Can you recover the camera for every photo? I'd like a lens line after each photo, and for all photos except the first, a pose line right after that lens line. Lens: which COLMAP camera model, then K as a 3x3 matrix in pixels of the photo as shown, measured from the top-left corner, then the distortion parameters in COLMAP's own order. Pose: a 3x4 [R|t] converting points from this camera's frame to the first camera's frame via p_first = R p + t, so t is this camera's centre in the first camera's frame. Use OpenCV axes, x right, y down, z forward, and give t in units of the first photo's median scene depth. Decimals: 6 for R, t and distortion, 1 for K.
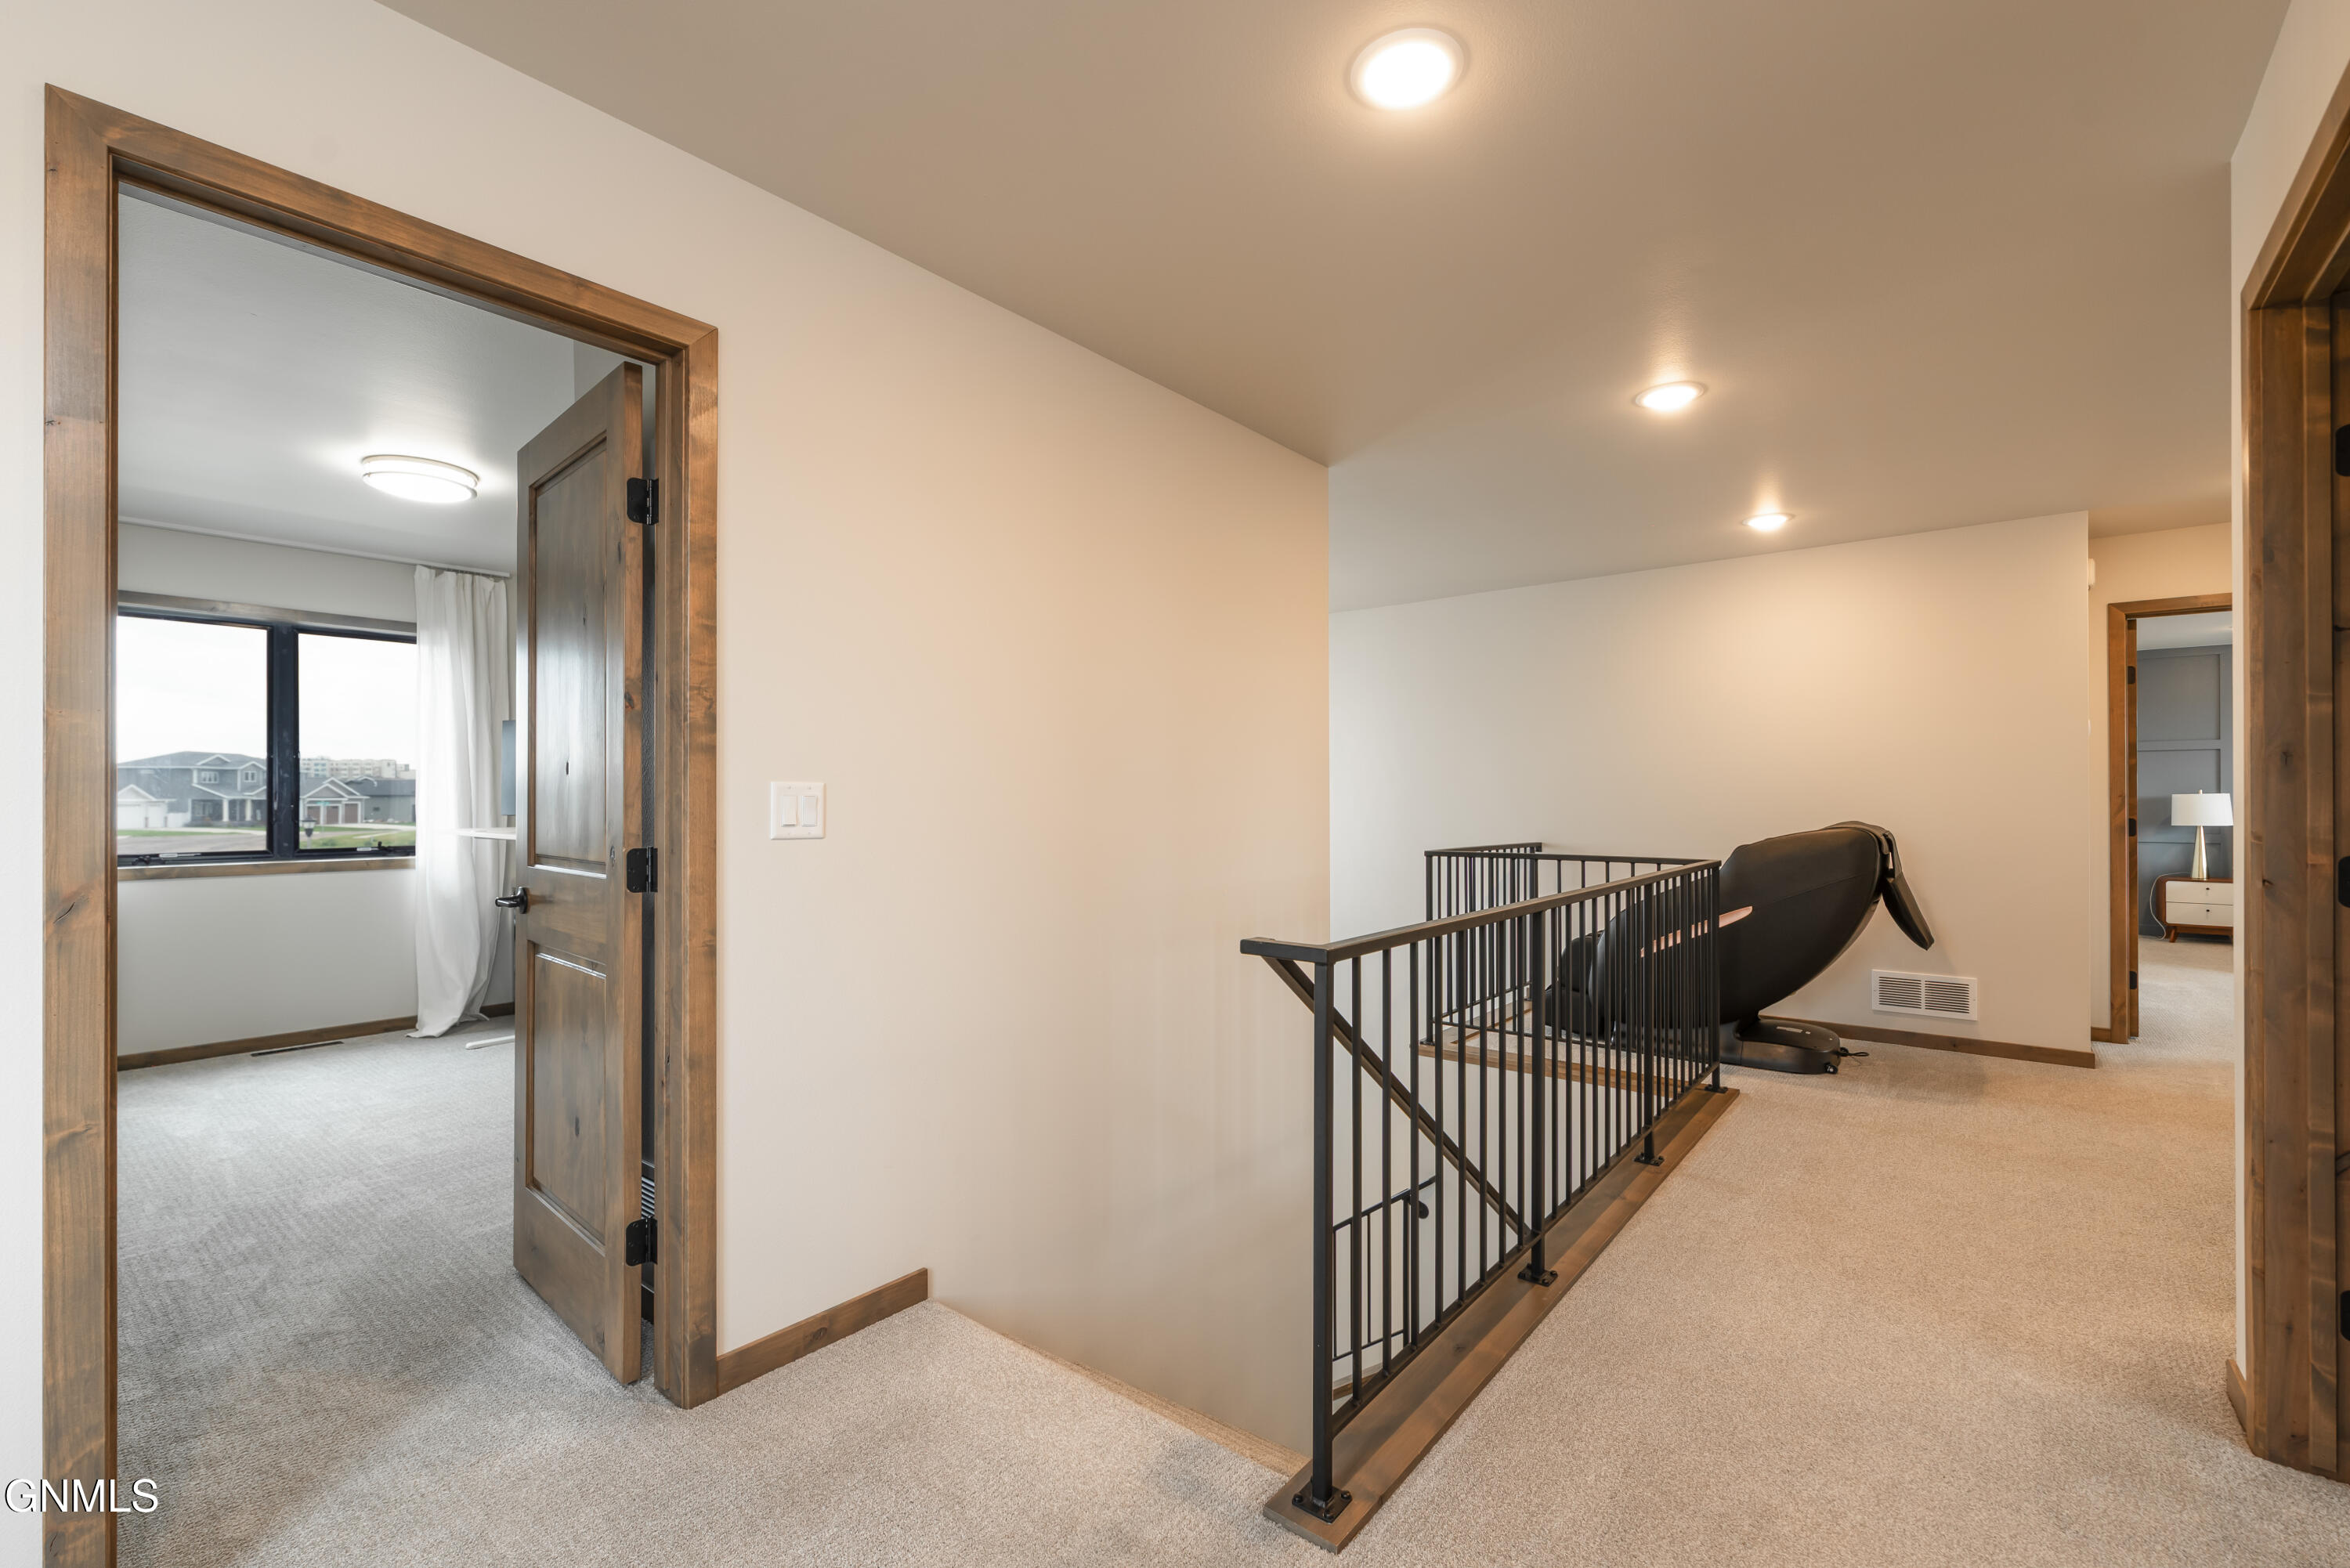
lens RADIAL K [[1025.7, 0, 1175.0], [0, 1025.7, 784.0], [0, 0, 1]] dist [0.000070, 0.000124]
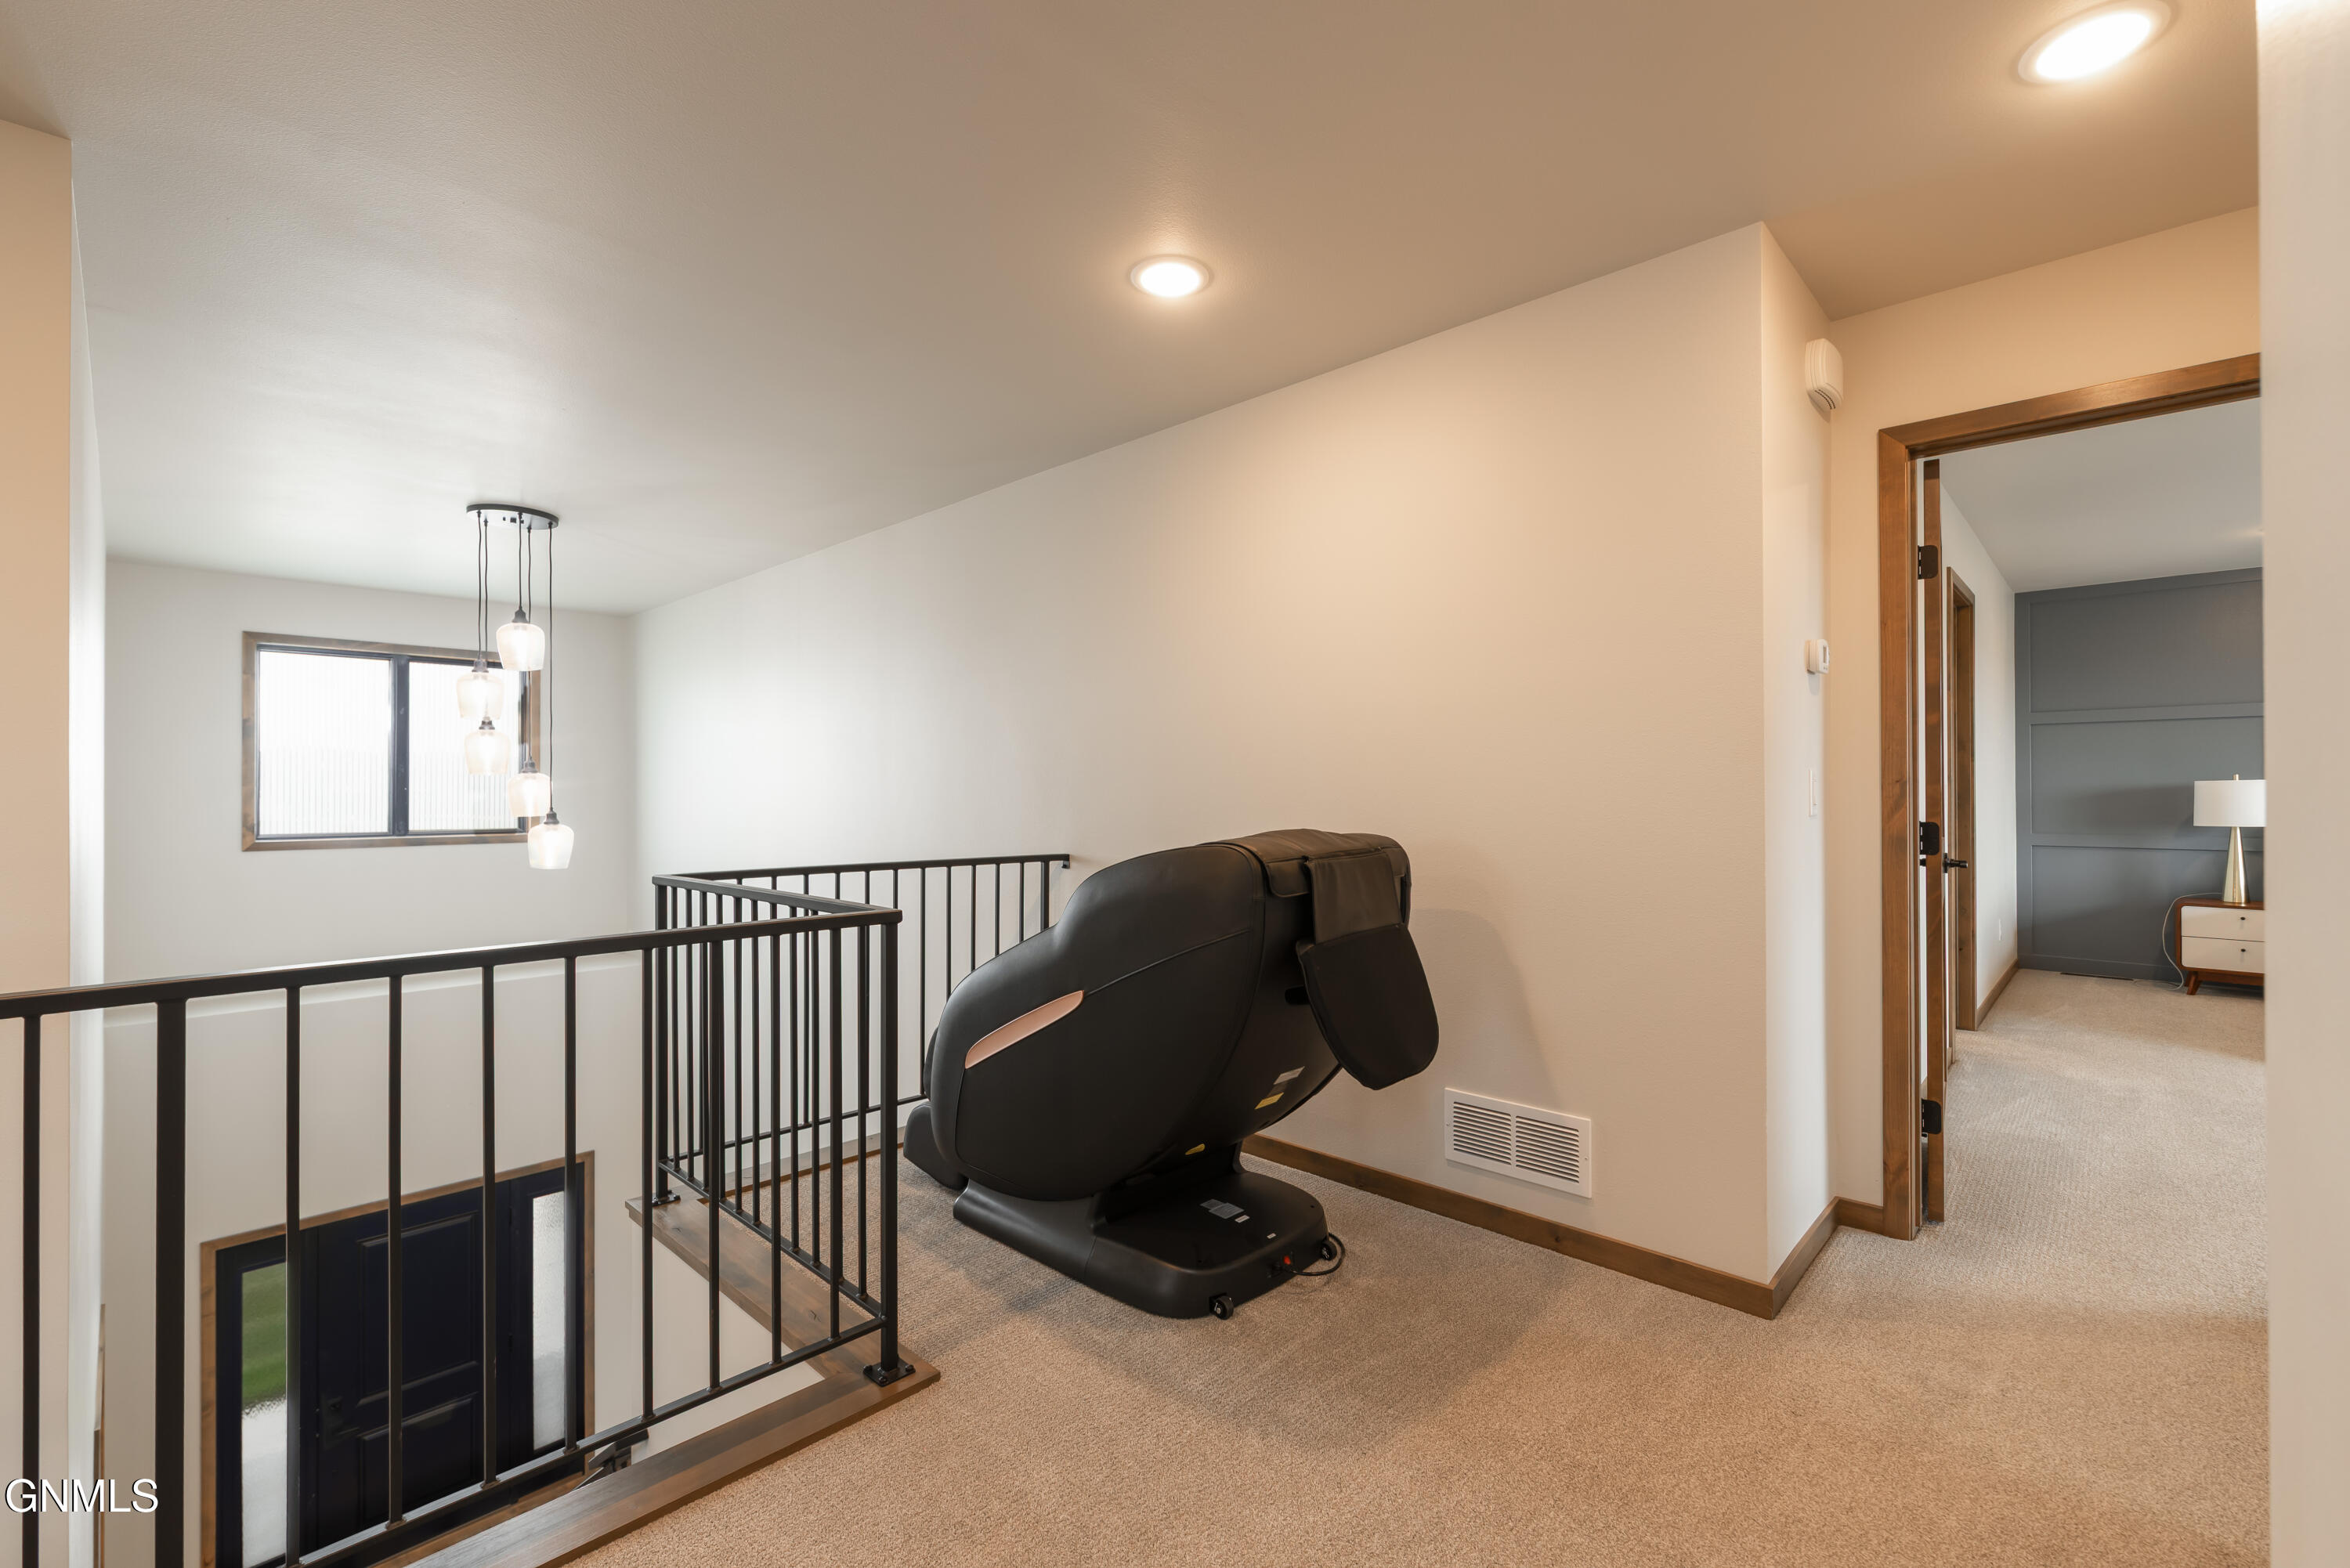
lens RADIAL K [[1014.6, 0, 1175.0], [0, 1014.6, 784.0], [0, 0, 1]] dist [0.000554, 0.000242]
pose [[0.995982, -0.004003, -0.089469, 0.582217], [0.004585, 0.999970, 0.006299, 0.007603], [0.089441, -0.006684, 0.995970, 0.425822]]
